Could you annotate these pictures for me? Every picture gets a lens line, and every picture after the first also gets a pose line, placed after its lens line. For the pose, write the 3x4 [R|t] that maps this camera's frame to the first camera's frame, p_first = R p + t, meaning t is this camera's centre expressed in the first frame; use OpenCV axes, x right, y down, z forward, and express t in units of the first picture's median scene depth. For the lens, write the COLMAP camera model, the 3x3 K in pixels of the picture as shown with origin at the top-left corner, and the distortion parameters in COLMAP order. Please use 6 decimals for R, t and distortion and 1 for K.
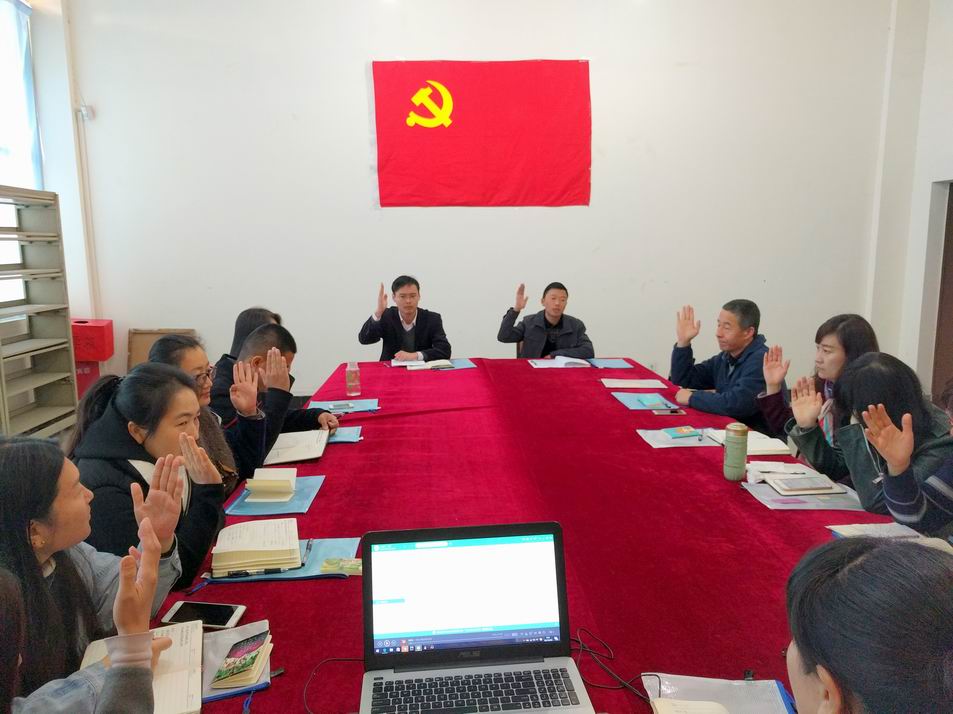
lens RADIAL K [[688.9, 0, 475.1], [0, 688.9, 359.8], [0, 0, 1]] dist [-0.021411, 0.007254]
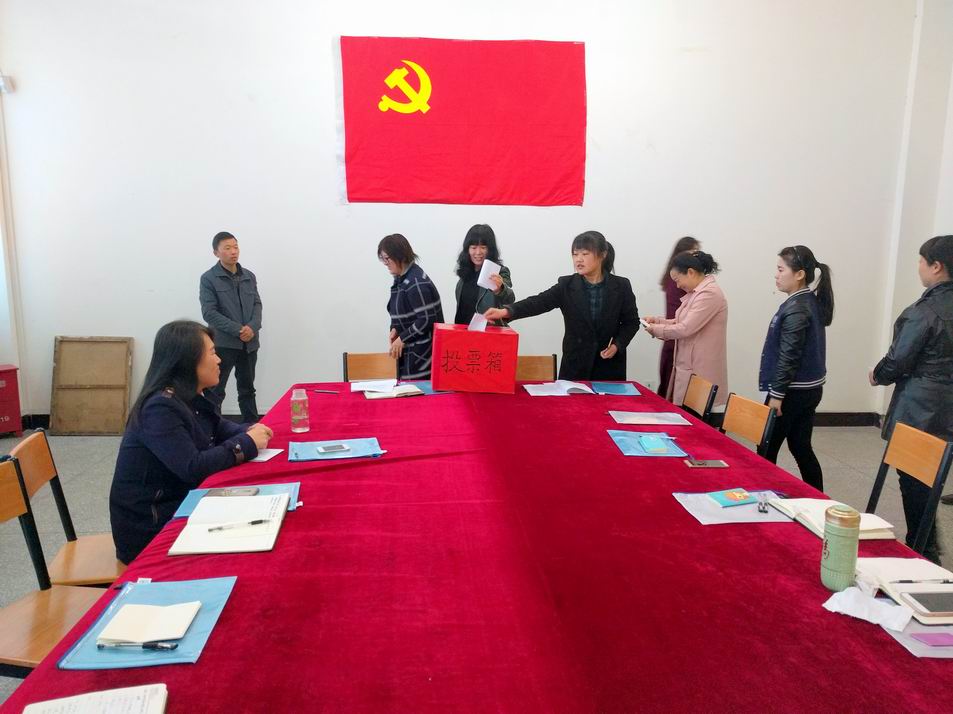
lens RADIAL K [[688.9, 0, 475.4], [0, 688.9, 358.3], [0, 0, 1]] dist [-0.021411, 0.007254]
pose [[0.999249, 0.012541, 0.036672, -0.004503], [-0.012210, 0.999883, -0.009230, -0.018042], [-0.036783, 0.008775, 0.999285, 0.133714]]
